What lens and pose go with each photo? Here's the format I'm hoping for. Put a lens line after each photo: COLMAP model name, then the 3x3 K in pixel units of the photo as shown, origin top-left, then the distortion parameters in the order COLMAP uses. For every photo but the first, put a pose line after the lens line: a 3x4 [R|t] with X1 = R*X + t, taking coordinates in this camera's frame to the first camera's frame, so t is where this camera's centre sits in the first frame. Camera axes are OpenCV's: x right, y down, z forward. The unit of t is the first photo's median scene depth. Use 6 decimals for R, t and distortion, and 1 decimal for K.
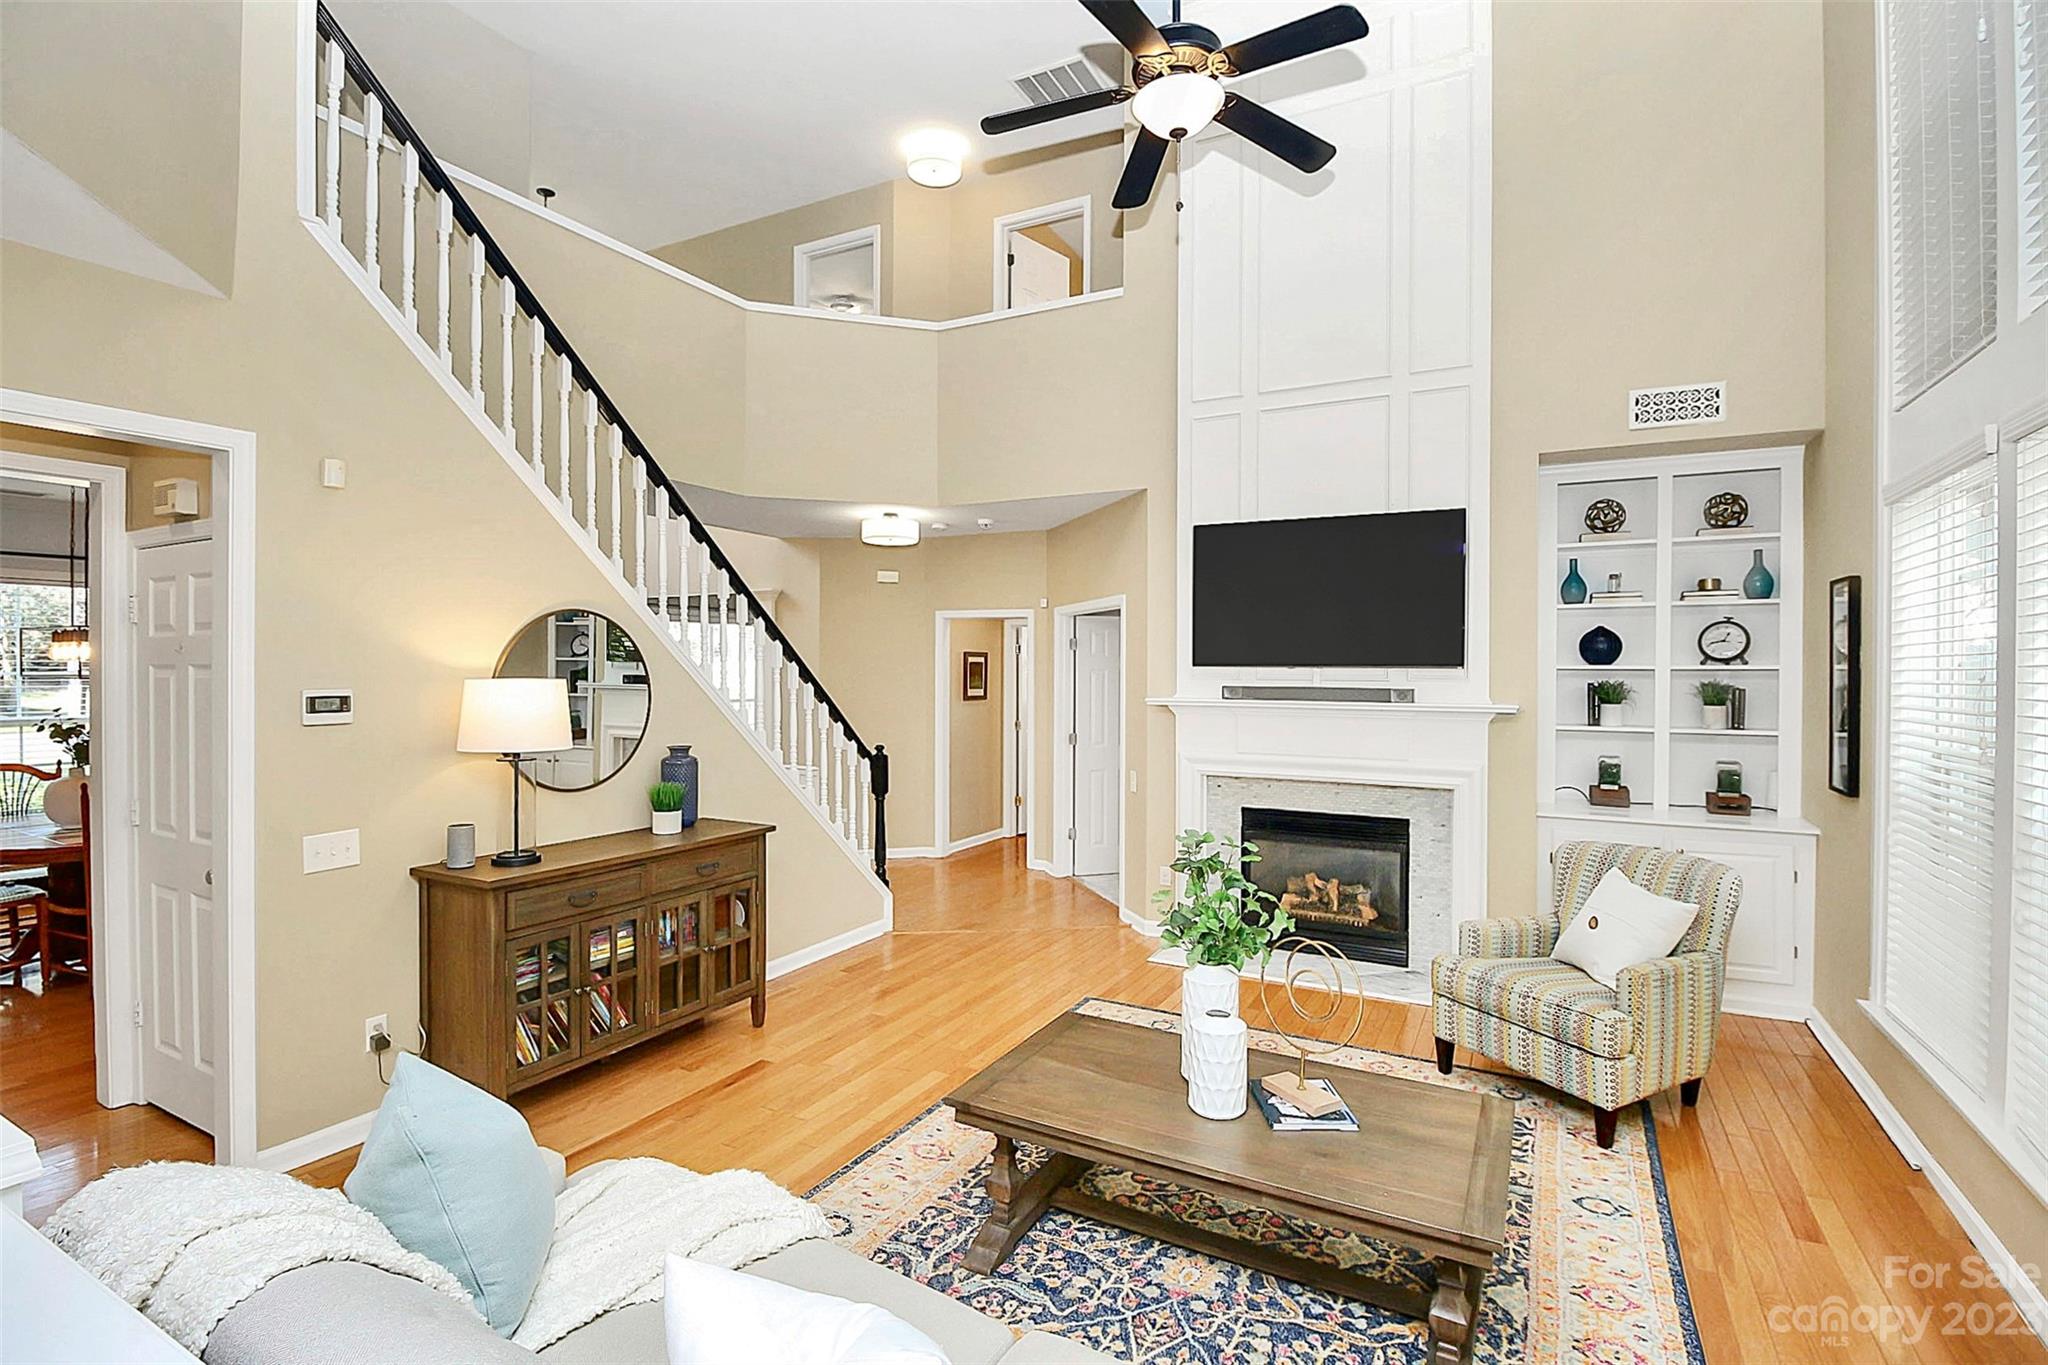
lens RADIAL K [[965.8, 0, 1018.3], [0, 965.8, 677.8], [0, 0, 1]] dist [-0.006698, -0.003372]
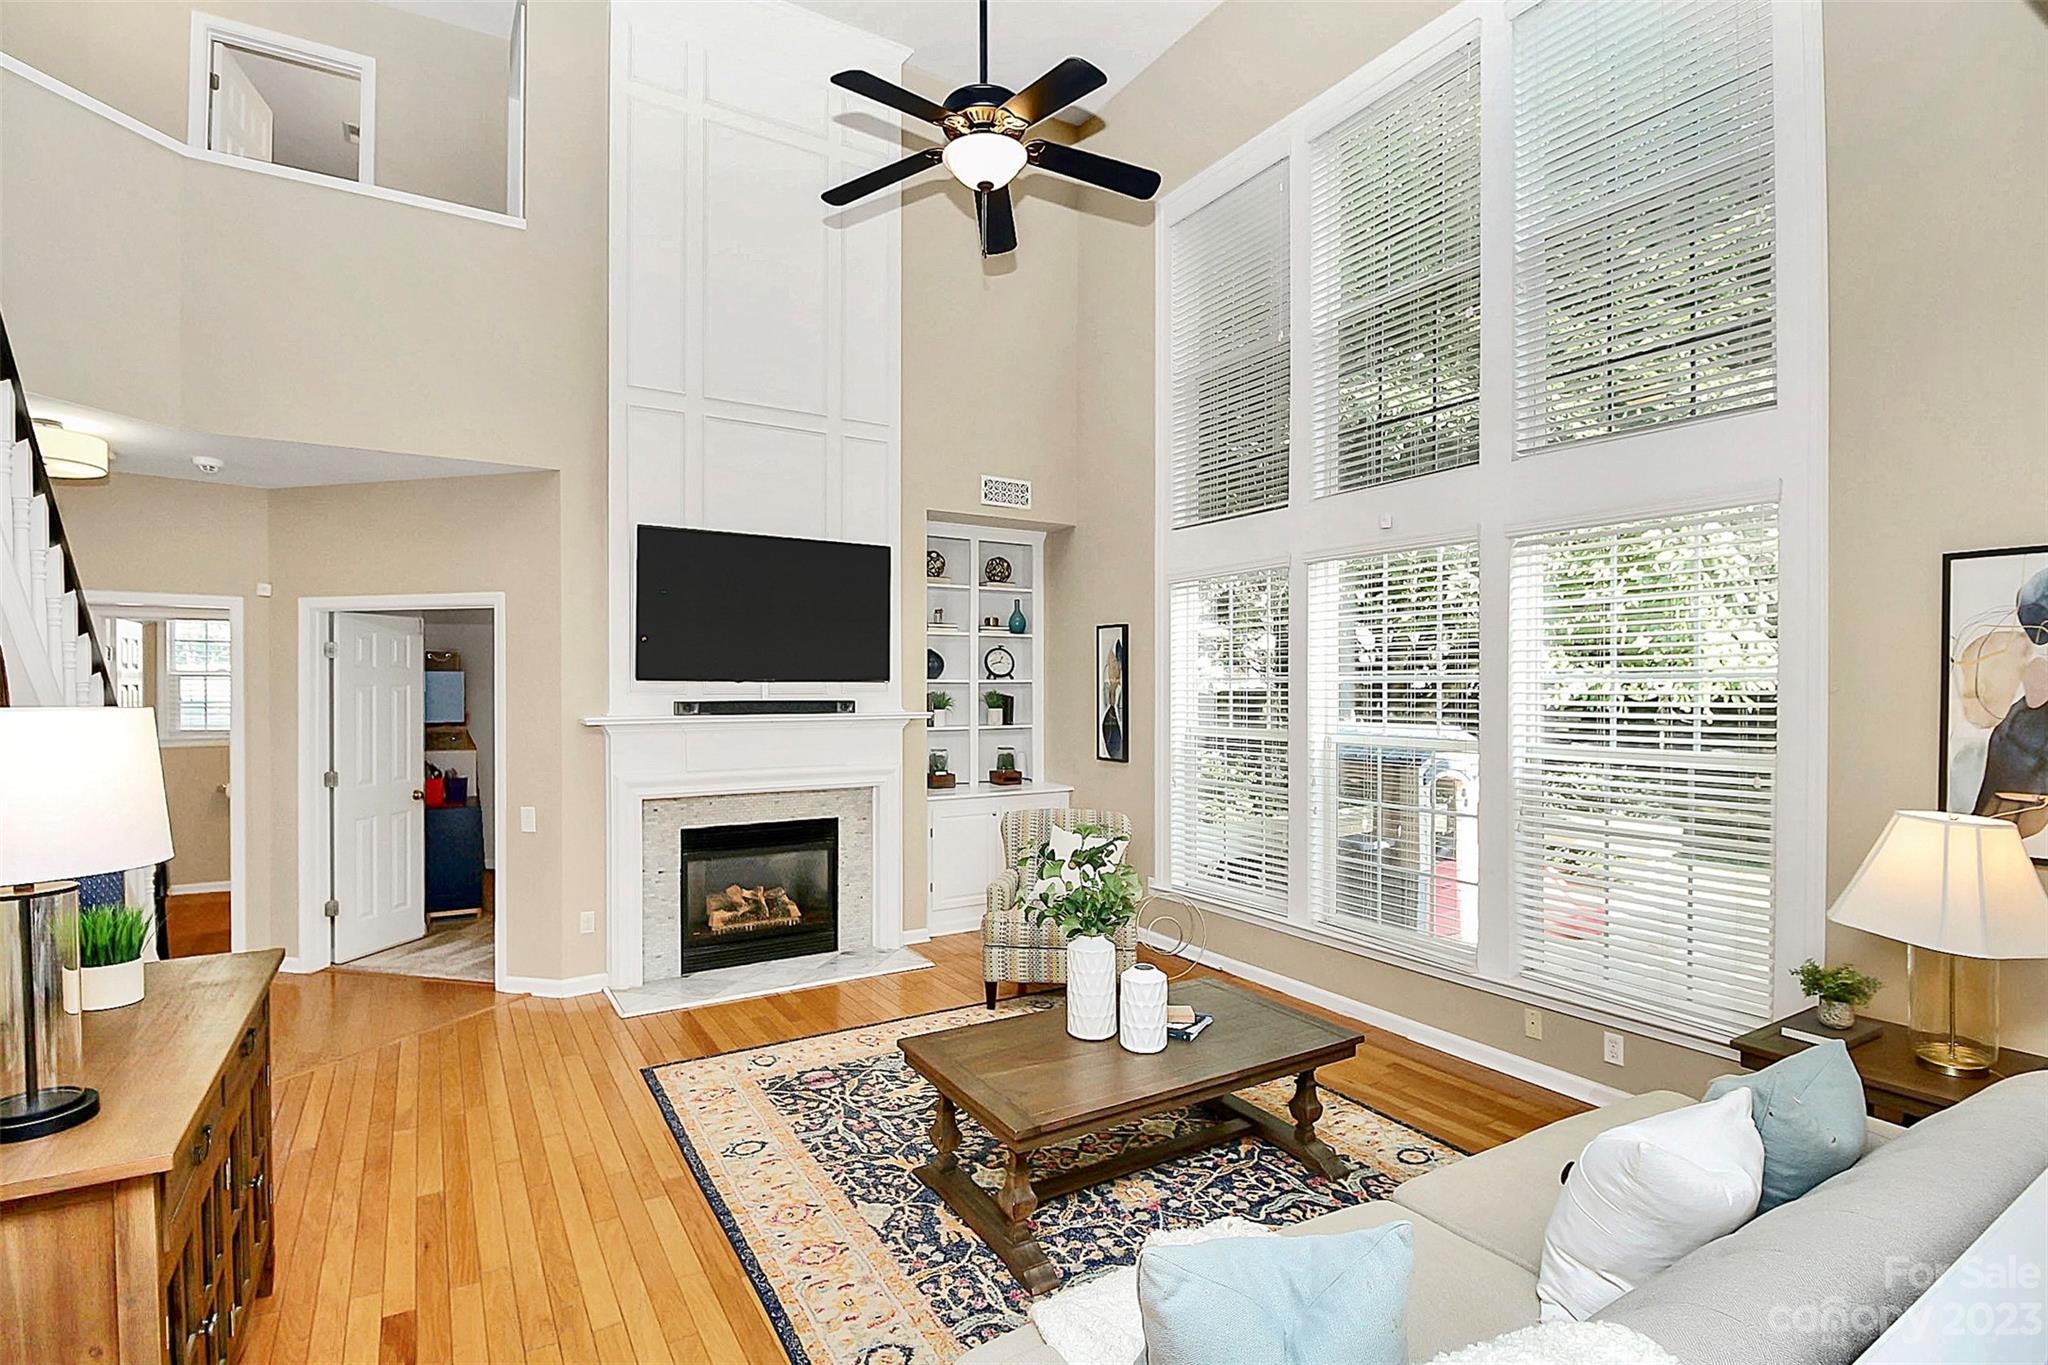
lens RADIAL K [[965.8, 0, 1018.2], [0, 965.8, 686.3], [0, 0, 1]] dist [-0.006698, -0.003372]
pose [[0.495166, -0.004941, 0.868785, -0.480160], [0.009036, 0.999959, 0.000537, -0.003869], [-0.868752, 0.007585, 0.495190, 0.276533]]
